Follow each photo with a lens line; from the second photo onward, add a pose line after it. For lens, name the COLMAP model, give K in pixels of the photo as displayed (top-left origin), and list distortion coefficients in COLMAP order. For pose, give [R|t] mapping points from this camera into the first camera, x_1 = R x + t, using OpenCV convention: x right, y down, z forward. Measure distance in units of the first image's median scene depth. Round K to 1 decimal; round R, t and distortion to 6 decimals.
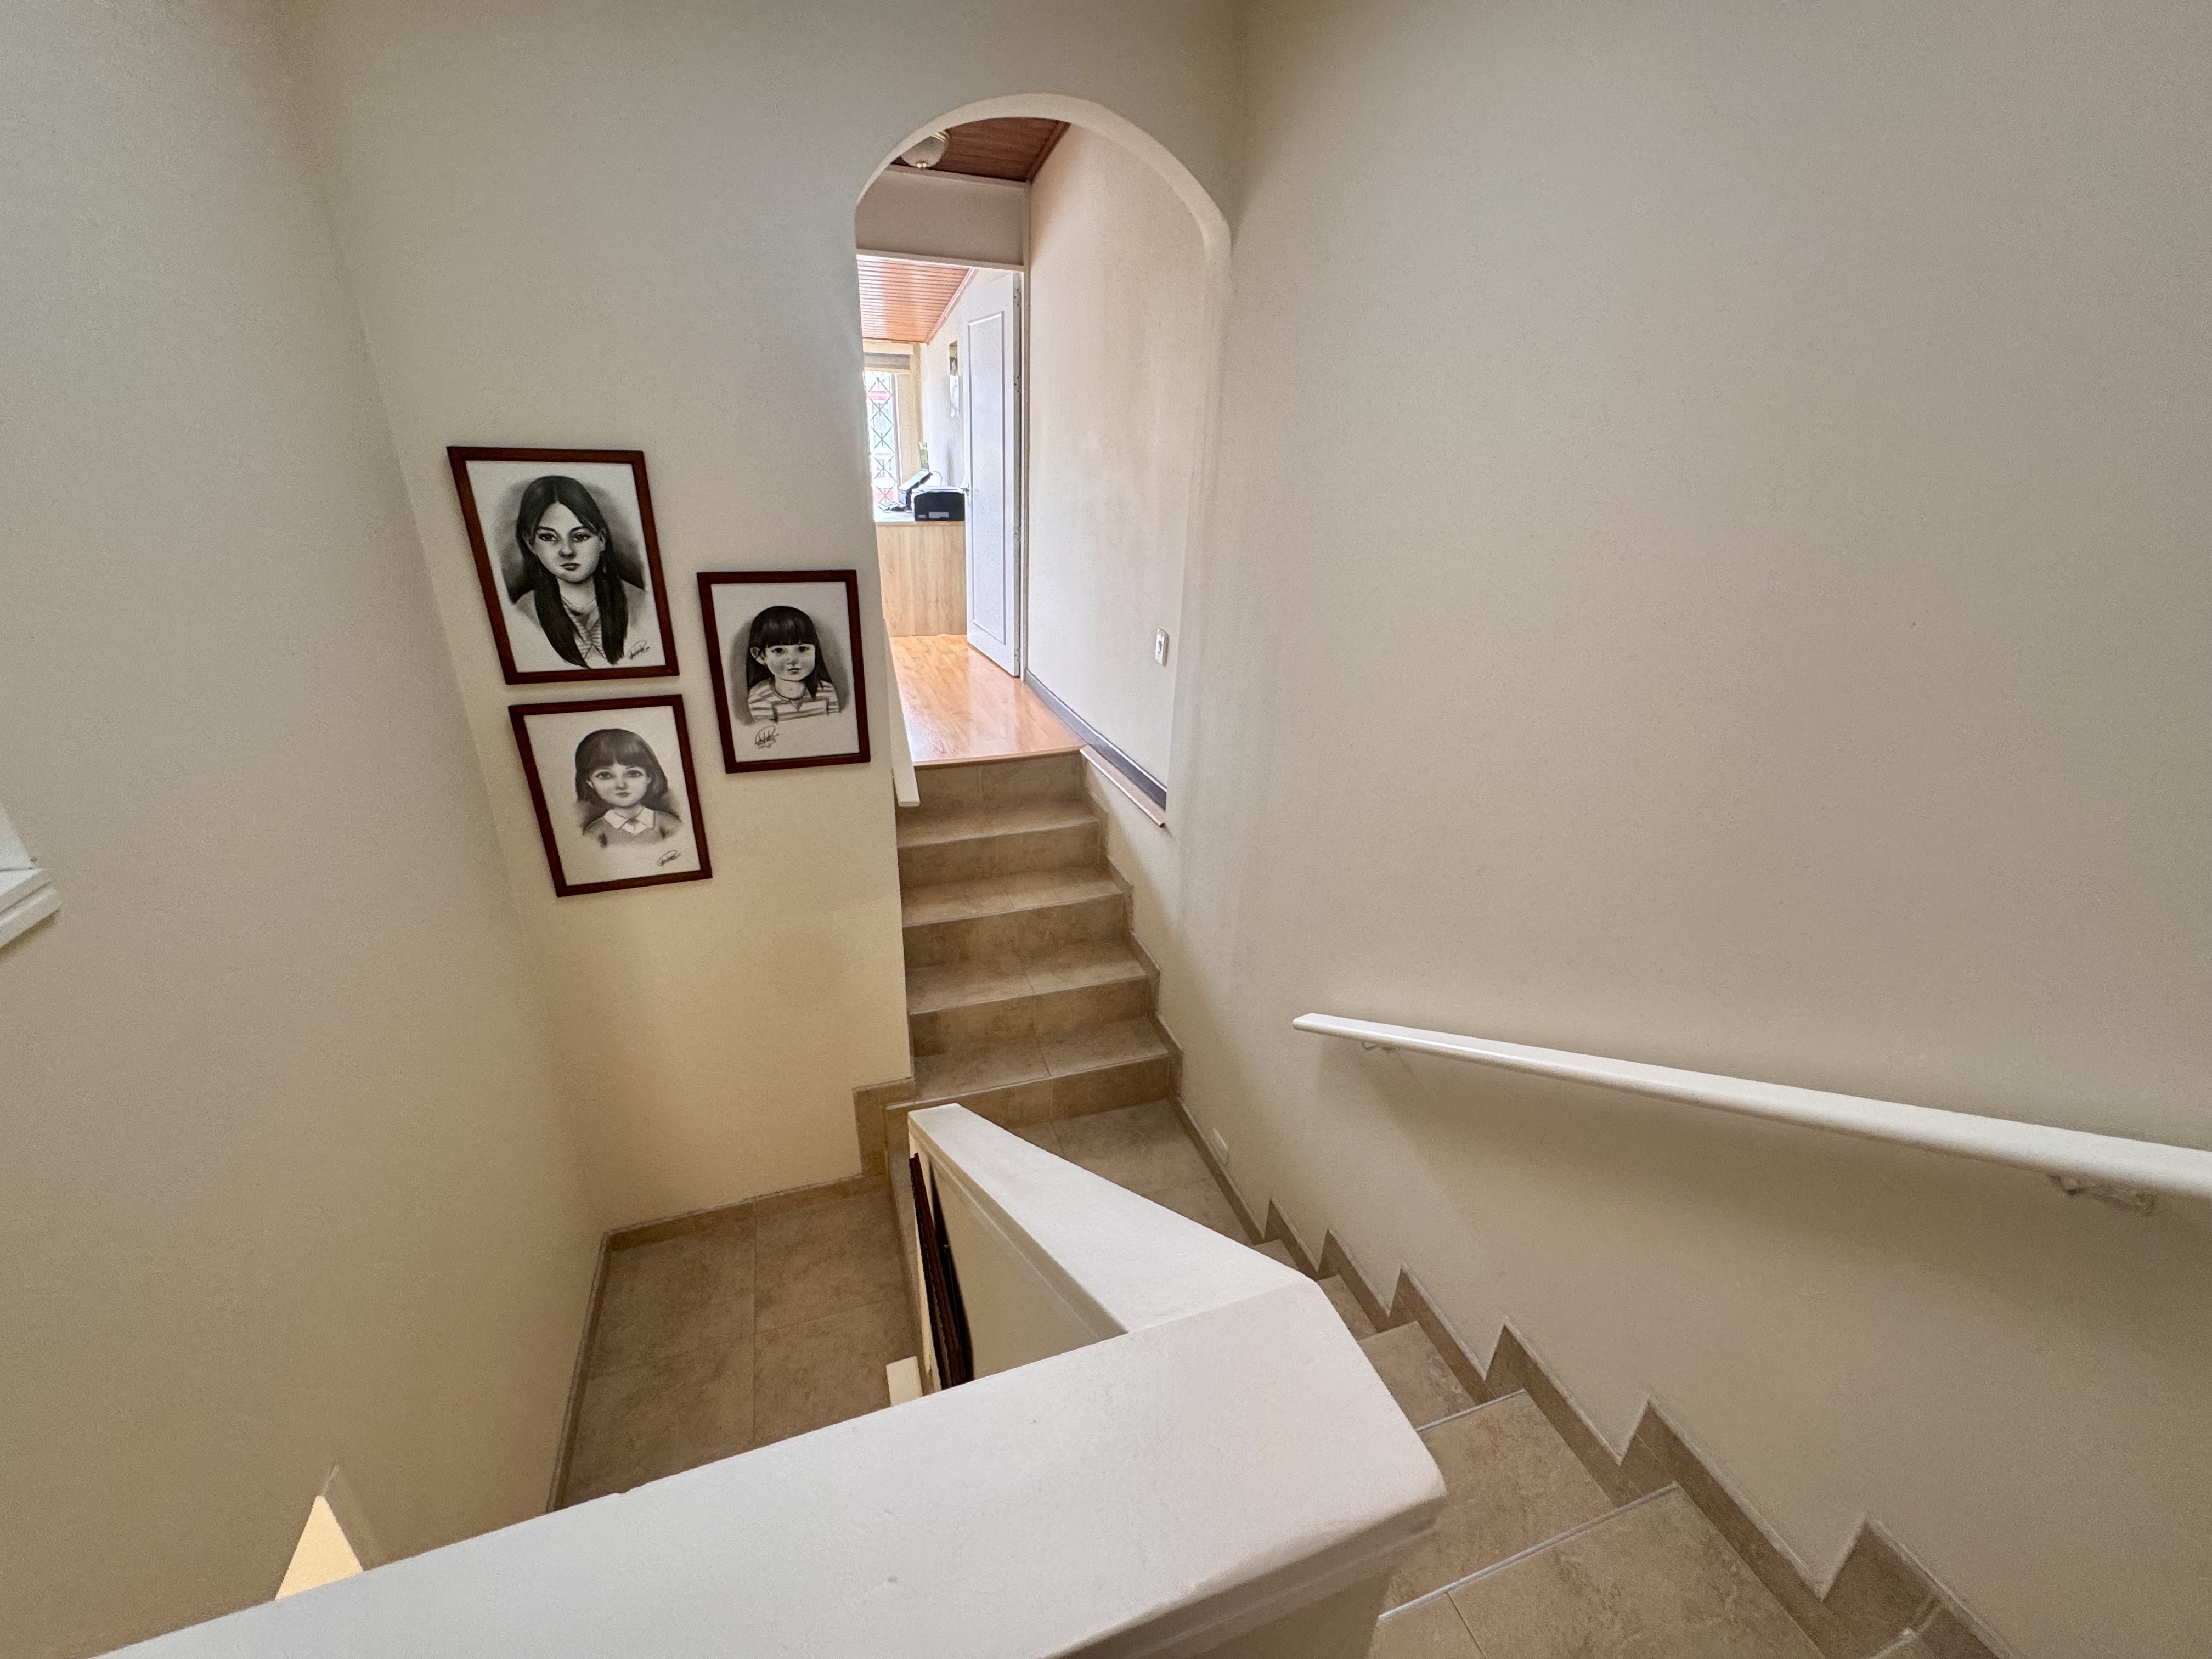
lens RADIAL K [[888.5, 0, 1103.0], [0, 888.5, 830.8], [0, 0, 1]] dist [-0.001331, -0.000501]
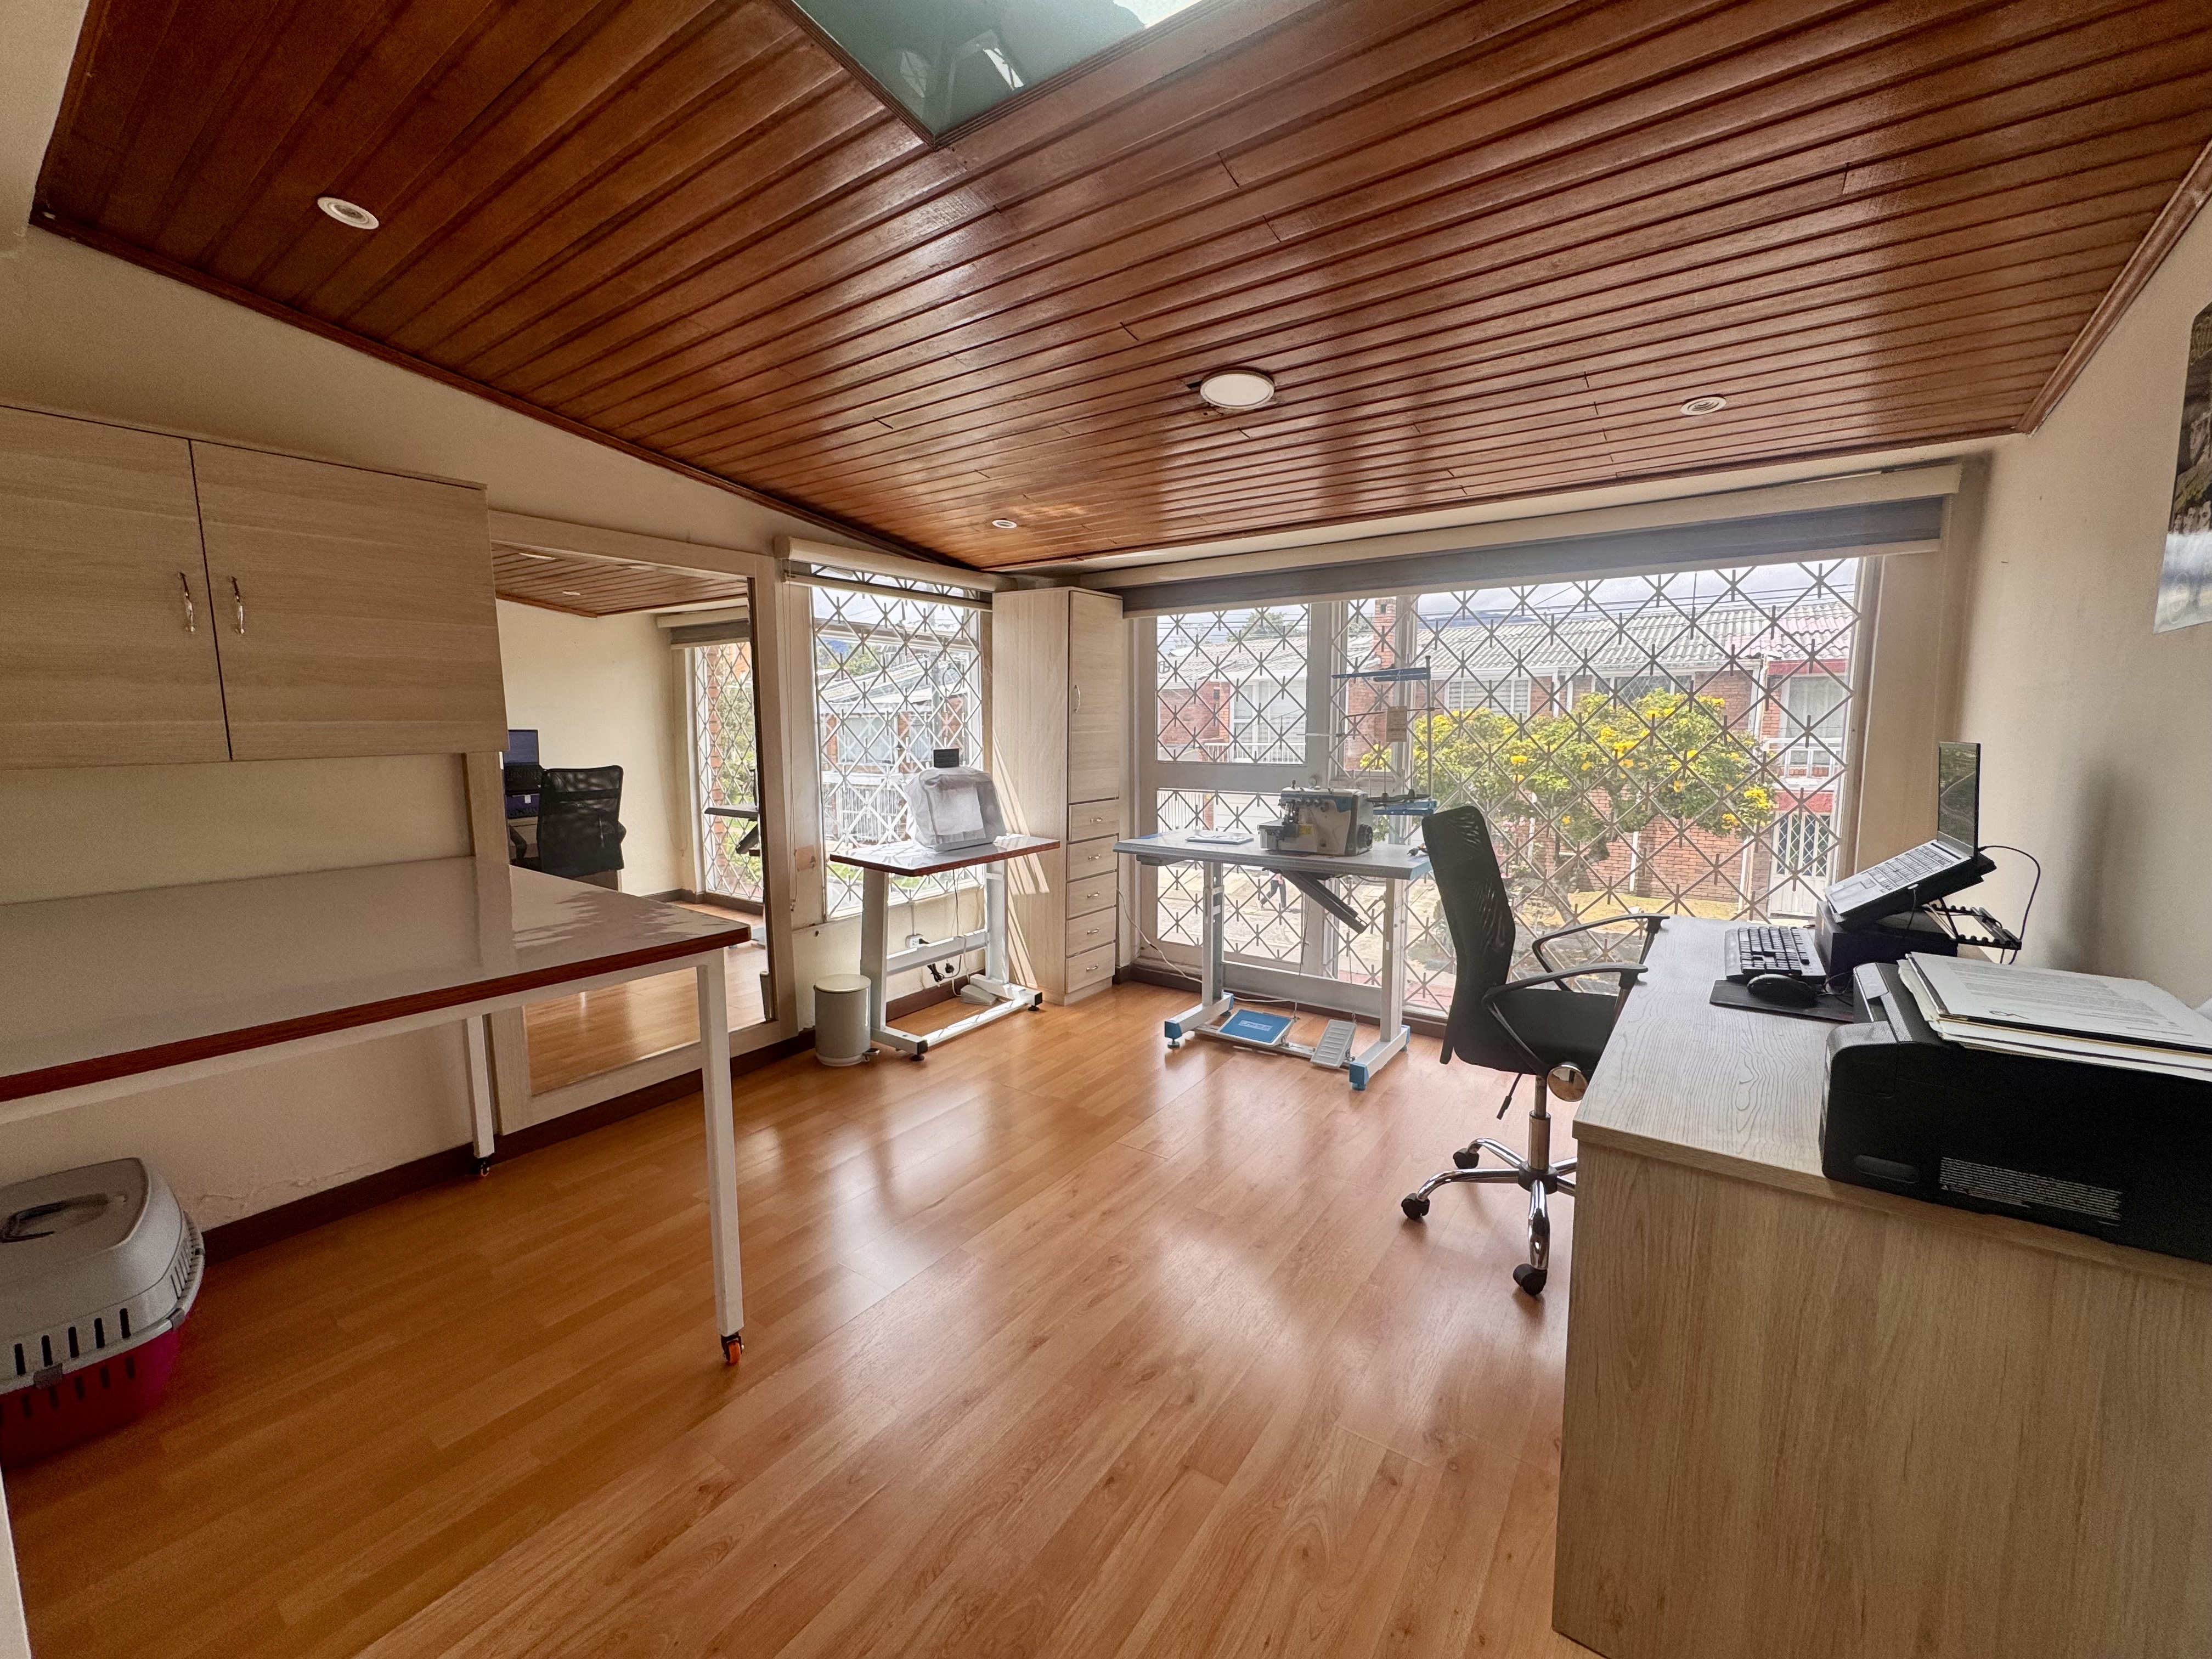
lens RADIAL K [[888.5, 0, 1108.0], [0, 888.5, 821.9], [0, 0, 1]] dist [-0.001331, -0.000501]
pose [[0.583695, 0.049865, -0.810440, -0.152315], [-0.305610, 0.938208, -0.162381, -0.331335], [0.752265, 0.342460, 0.562867, 0.752609]]
